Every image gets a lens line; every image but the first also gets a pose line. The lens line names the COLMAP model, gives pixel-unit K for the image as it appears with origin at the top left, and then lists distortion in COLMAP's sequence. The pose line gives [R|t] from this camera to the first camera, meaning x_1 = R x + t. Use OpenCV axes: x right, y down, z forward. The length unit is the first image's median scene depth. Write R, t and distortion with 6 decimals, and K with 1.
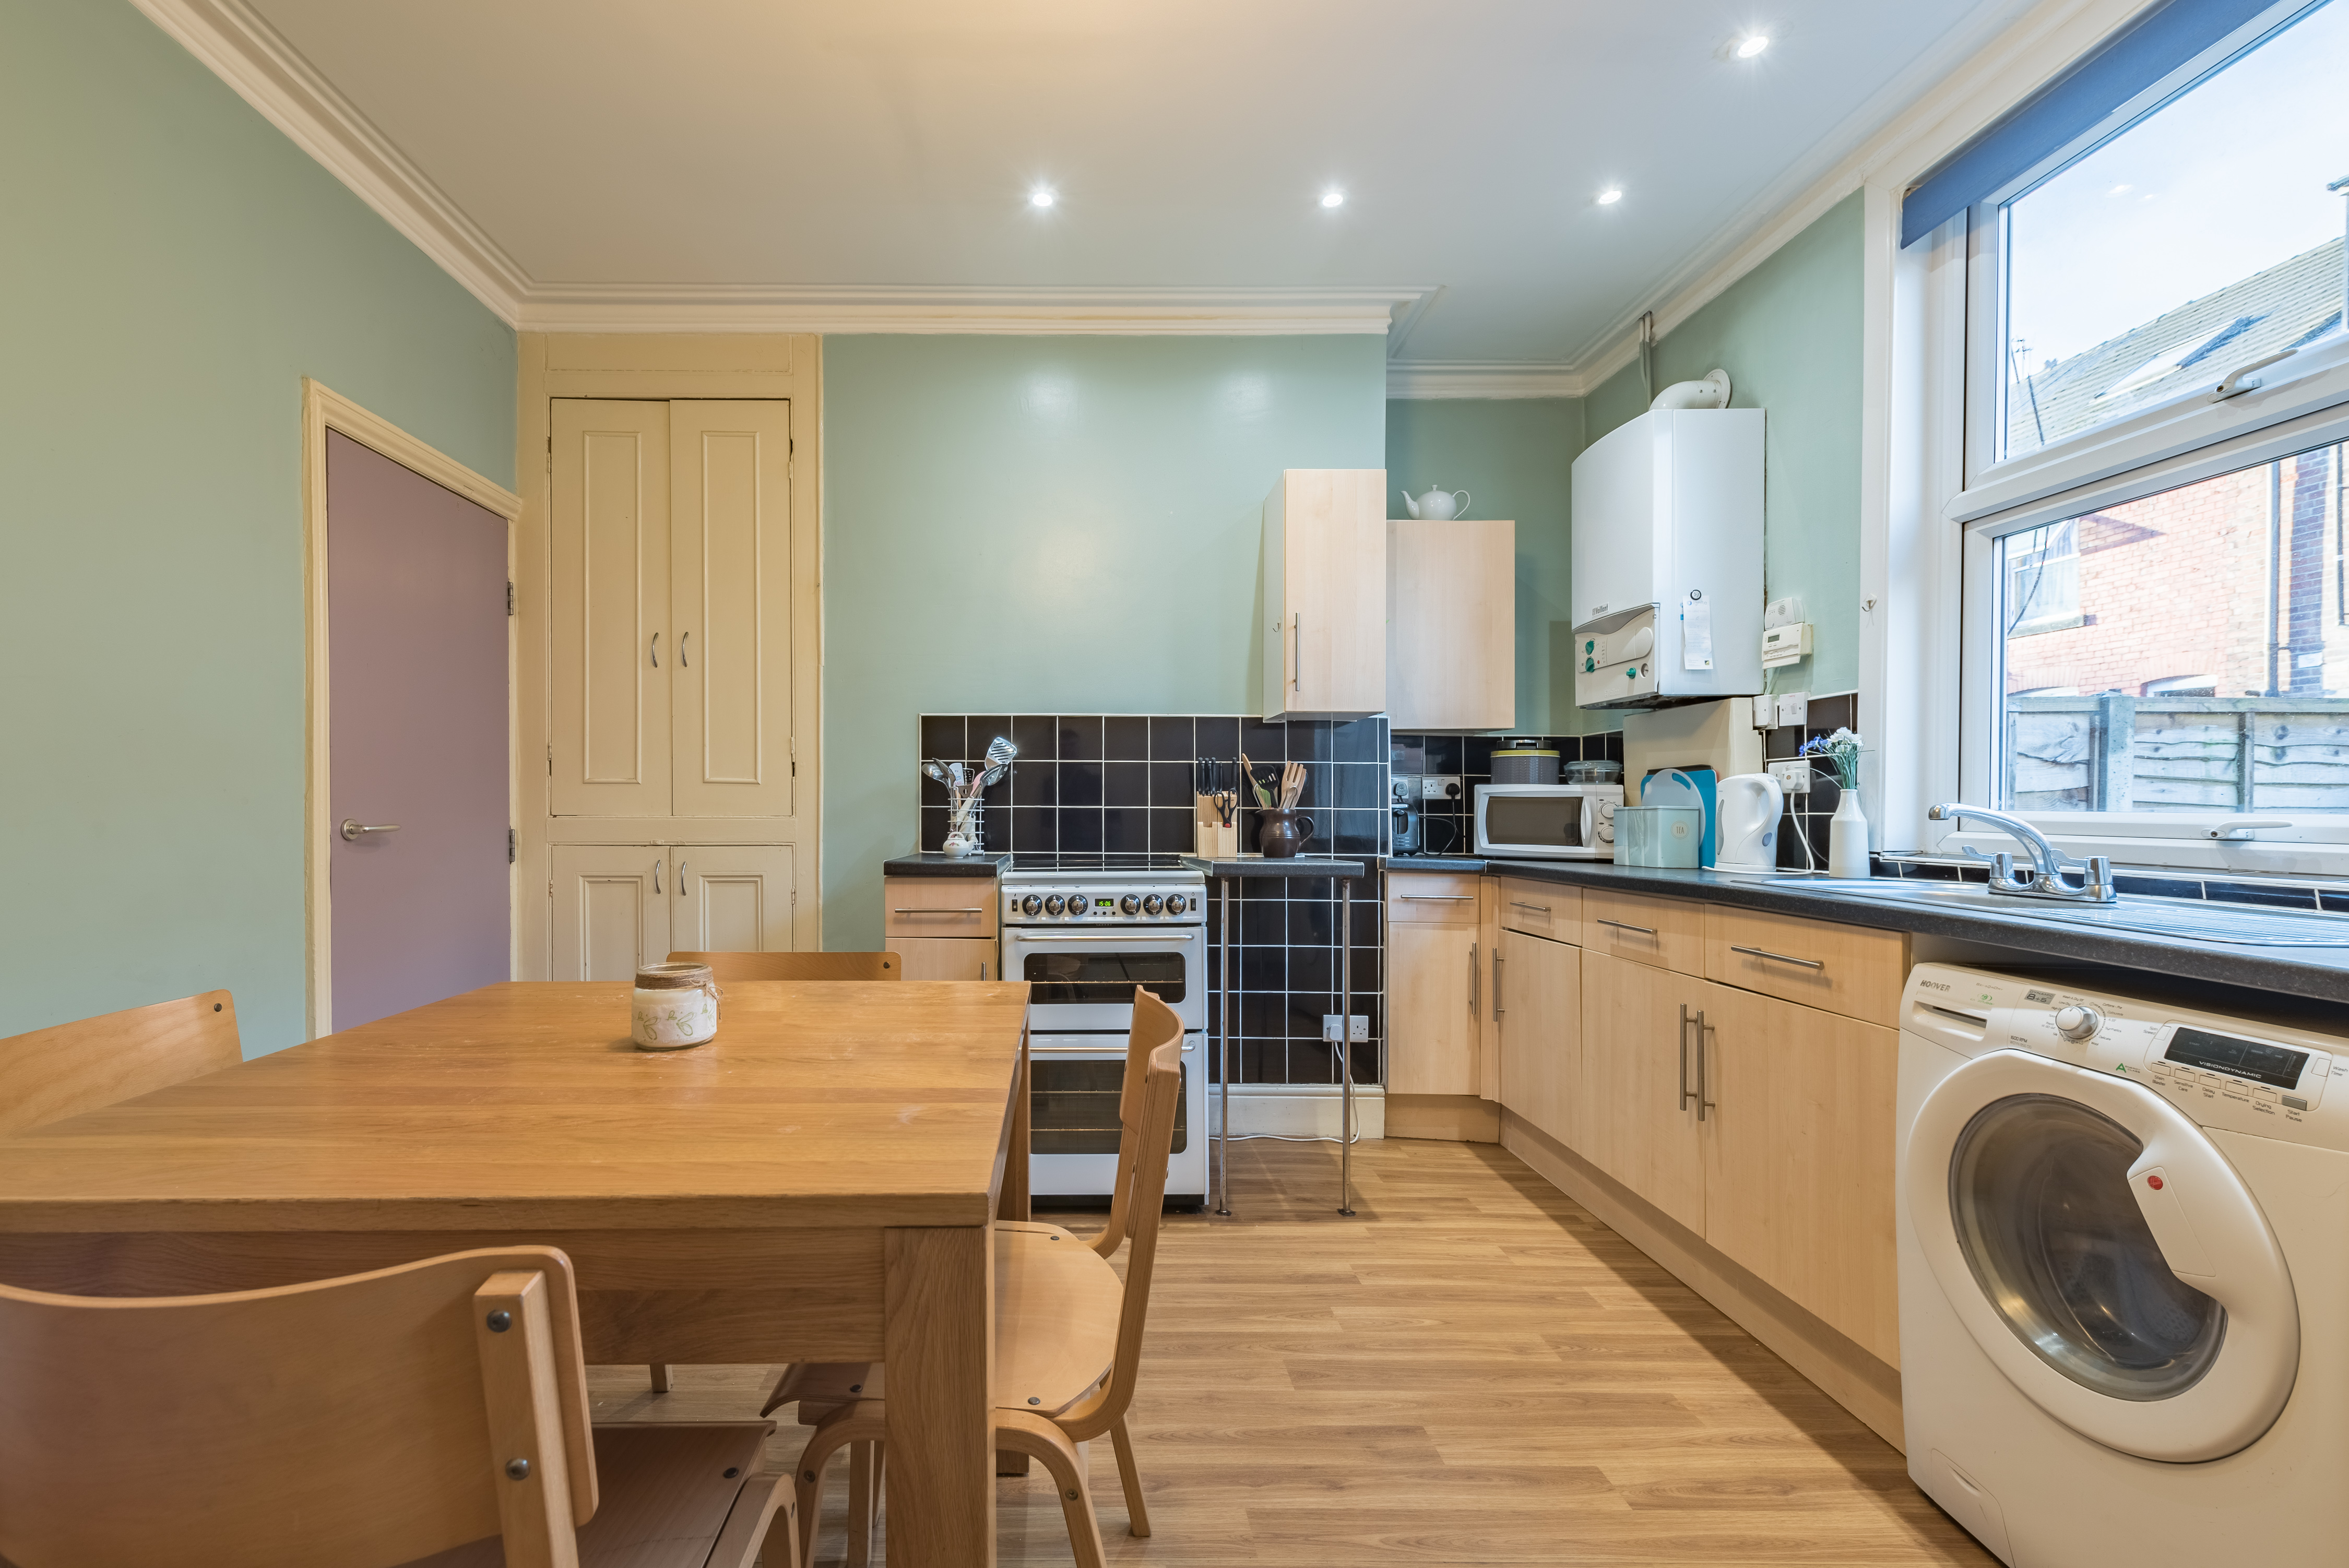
lens RADIAL K [[1002.6, 0, 1174.5], [0, 1002.6, 784.0], [0, 0, 1]] dist [0.011224, -0.000847]
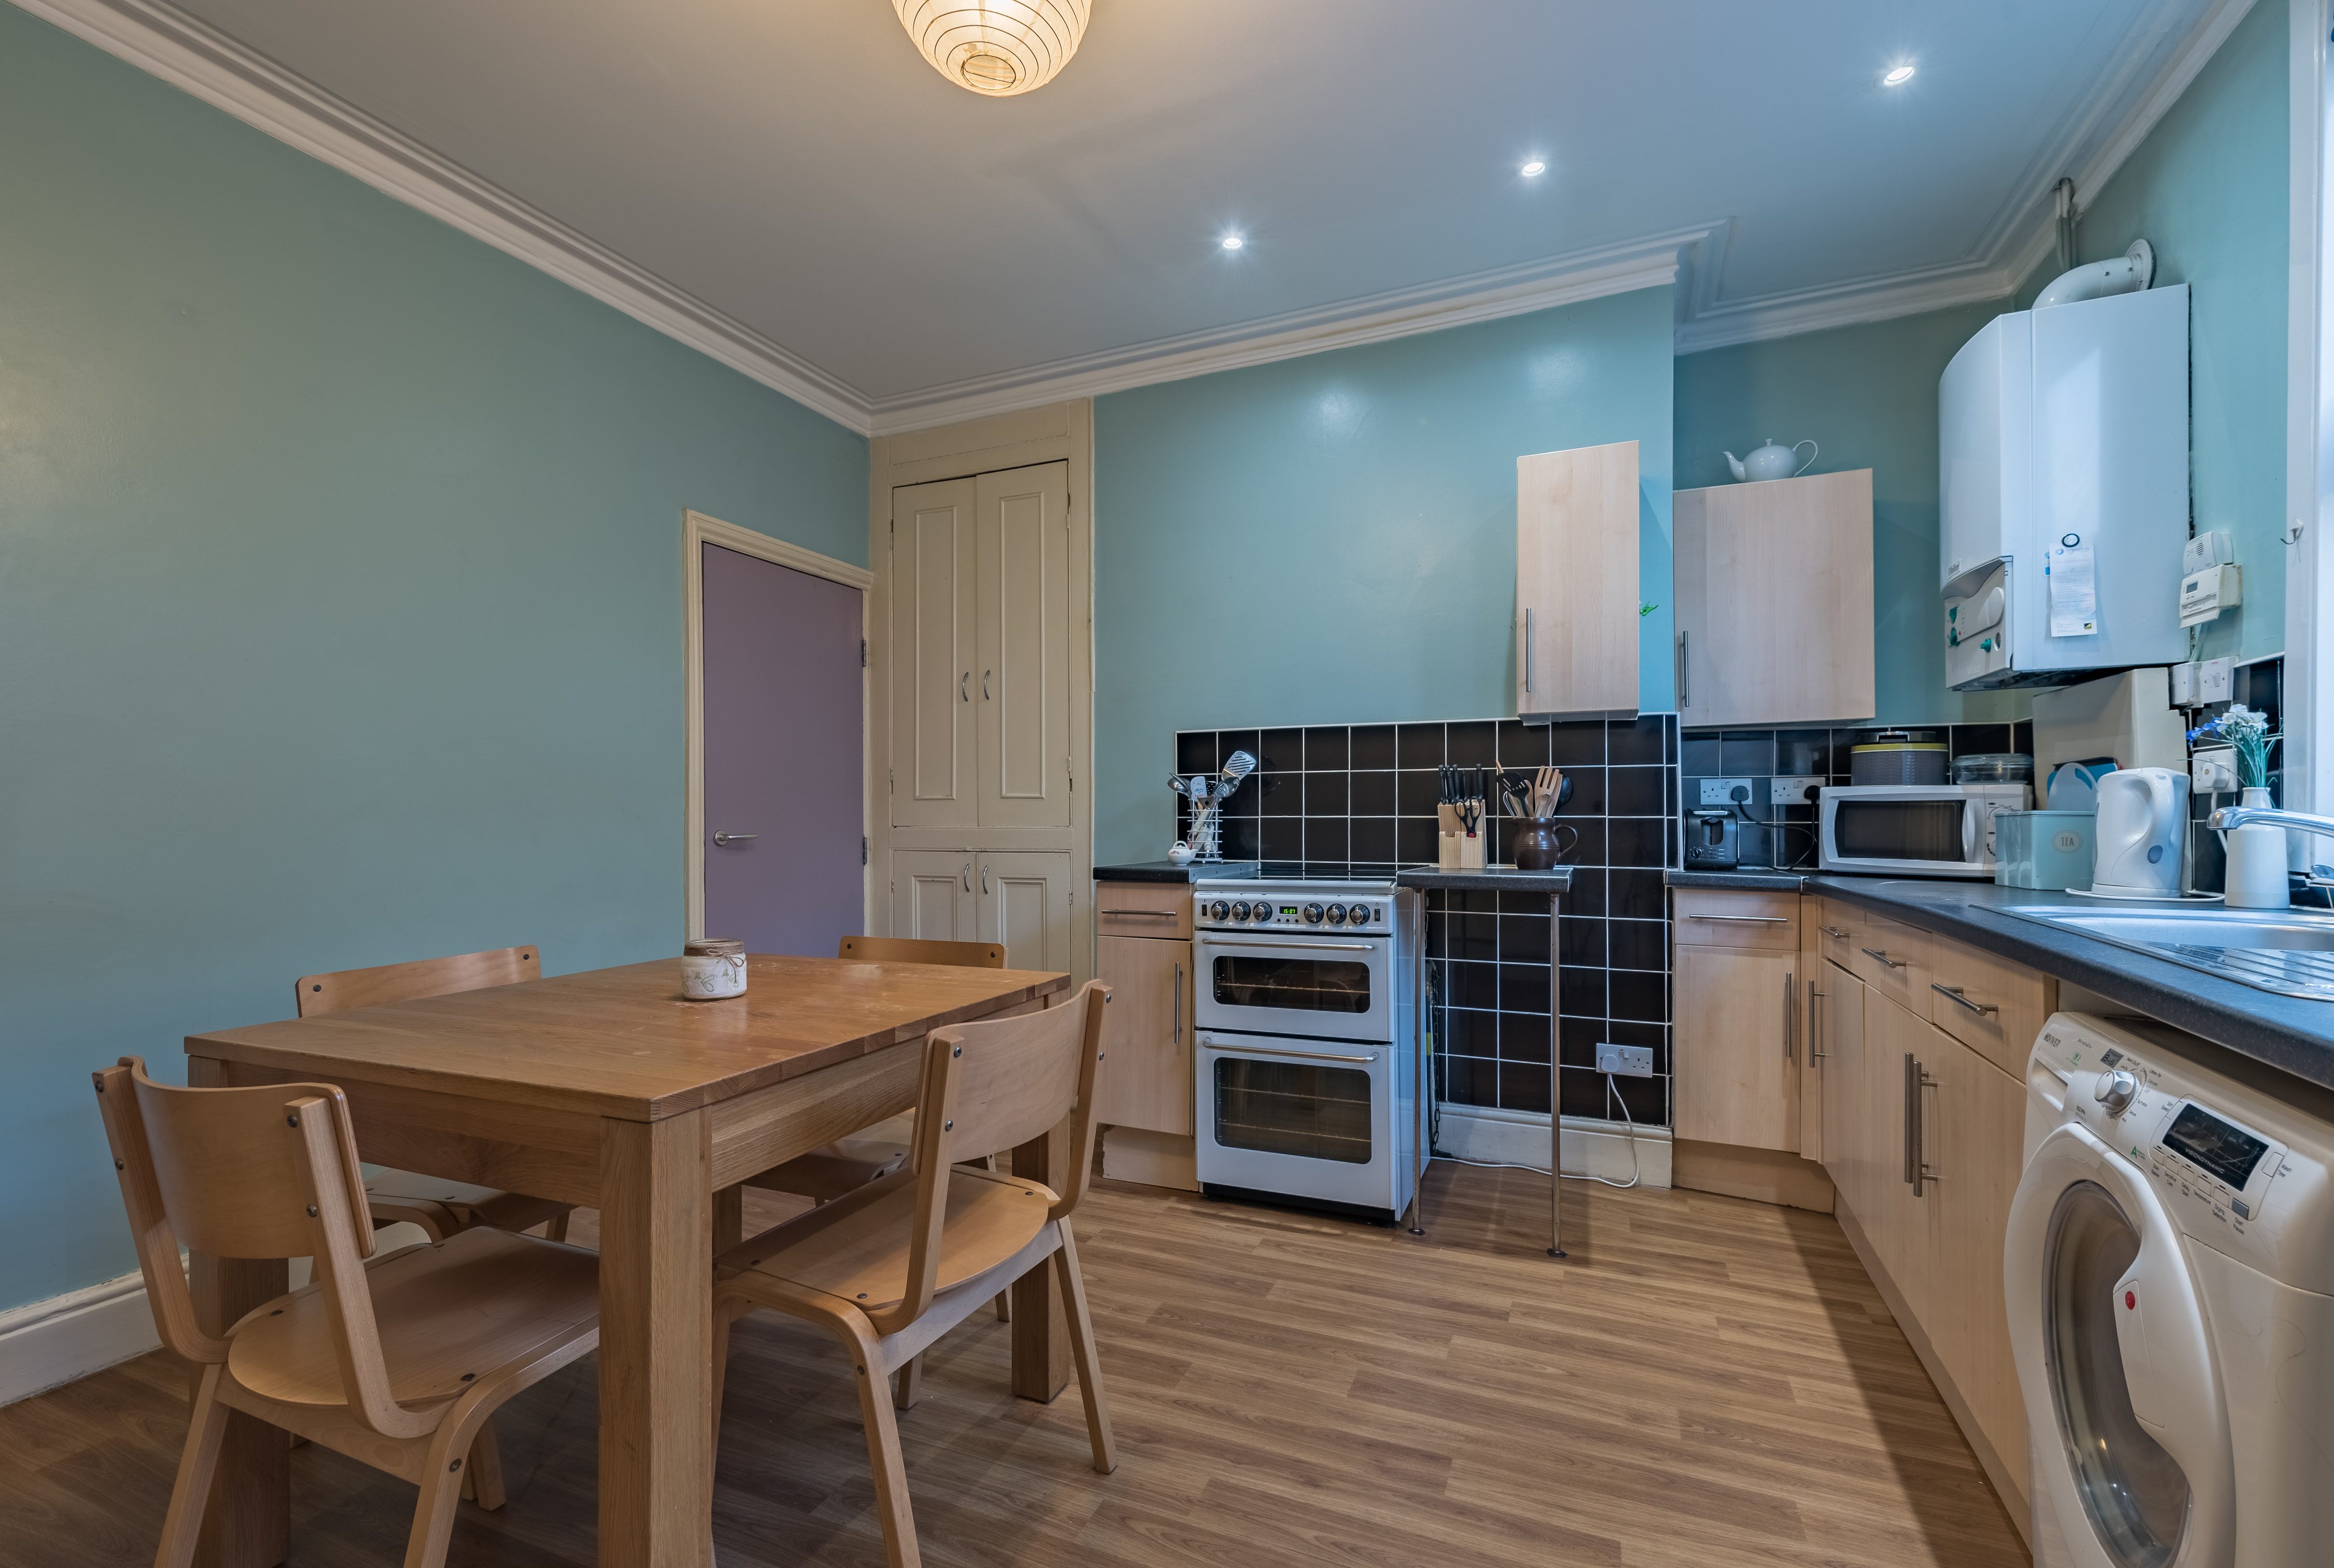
lens RADIAL K [[1012.0, 0, 1167.0], [0, 1012.0, 784.0], [0, 0, 1]] dist [0.008011, -0.000640]
pose [[0.917705, -0.019077, -0.396804, 0.185070], [0.015889, 0.999810, -0.011321, -0.001186], [0.396945, 0.004085, 0.917833, -0.002830]]
